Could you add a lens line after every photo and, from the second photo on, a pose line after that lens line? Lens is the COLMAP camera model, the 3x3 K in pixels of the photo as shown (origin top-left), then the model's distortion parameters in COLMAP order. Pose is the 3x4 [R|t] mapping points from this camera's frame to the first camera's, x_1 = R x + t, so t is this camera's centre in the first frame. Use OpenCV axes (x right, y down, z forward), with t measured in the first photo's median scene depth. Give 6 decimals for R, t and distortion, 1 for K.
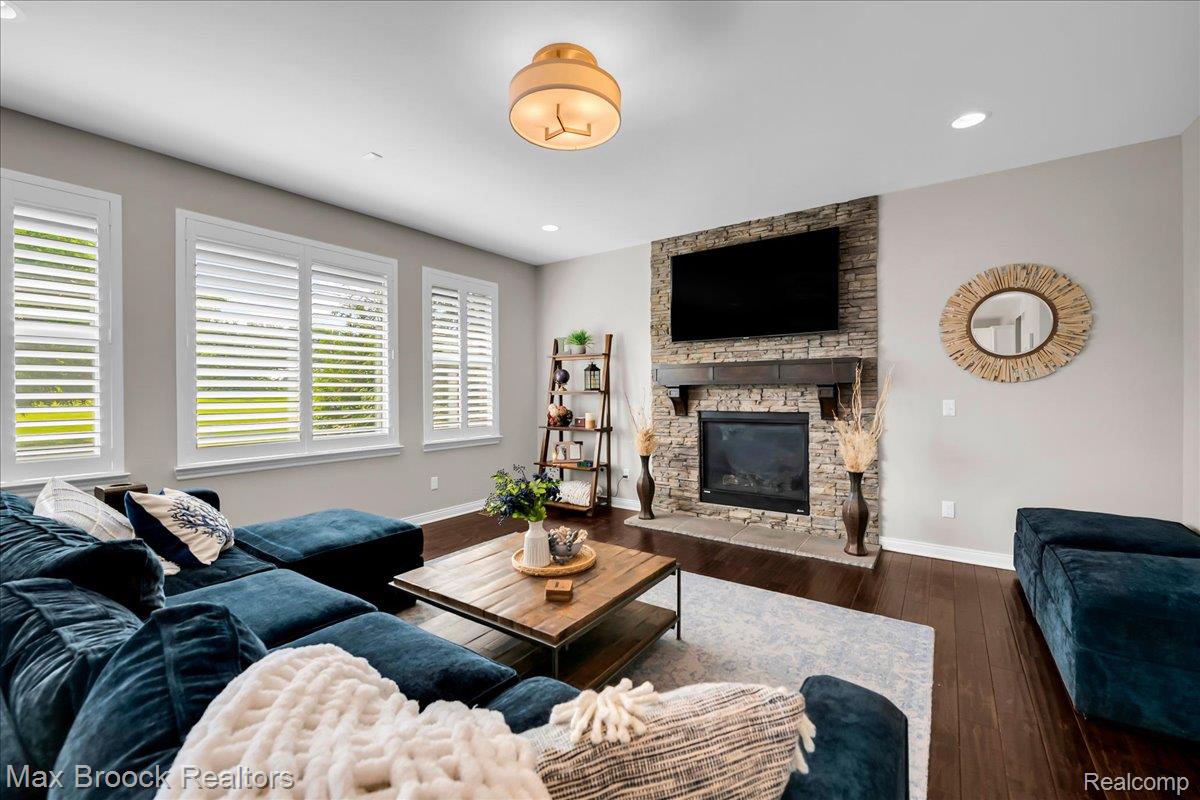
lens RADIAL K [[493.2, 0, 600.2], [0, 493.2, 397.1], [0, 0, 1]] dist [0.000132, -0.000763]
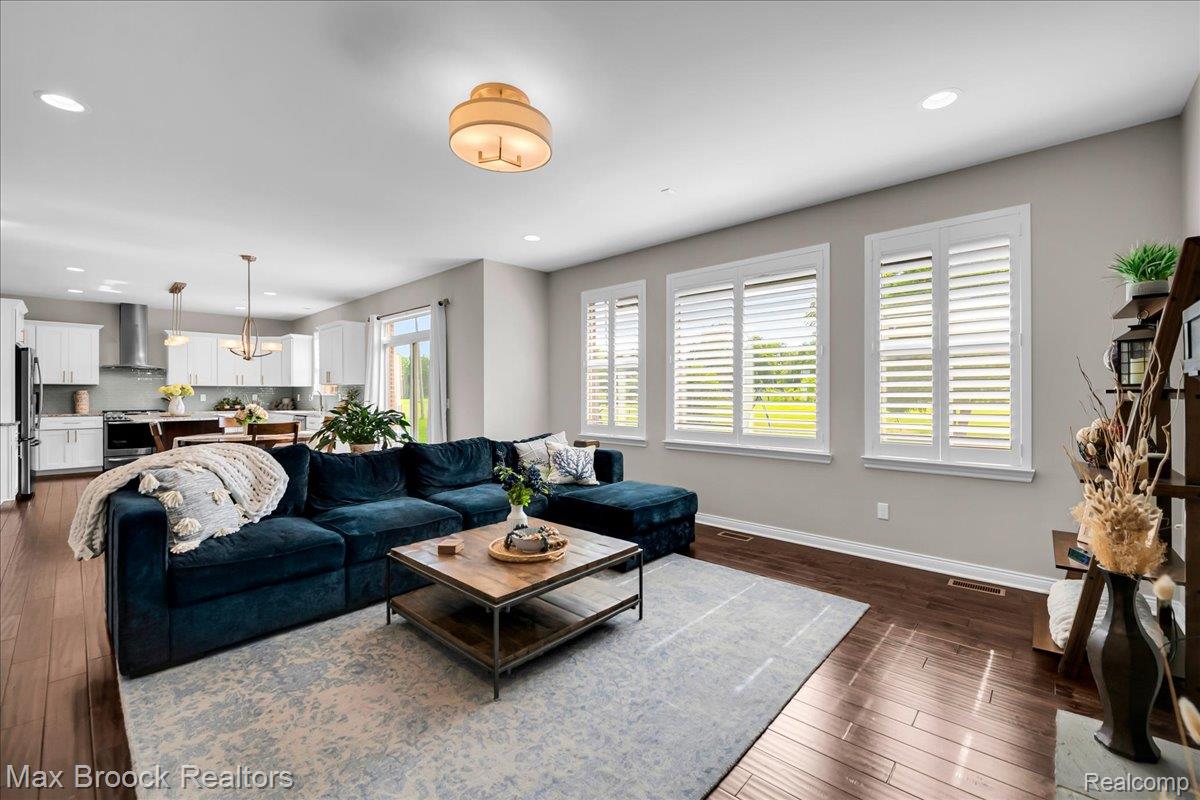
lens RADIAL K [[493.2, 0, 603.1], [0, 493.2, 396.4], [0, 0, 1]] dist [0.000132, -0.000763]
pose [[-0.113631, 0.007881, -0.993492, 0.480047], [-0.009506, 0.999914, 0.009019, -0.006625], [0.993478, 0.010469, -0.113547, 0.656691]]
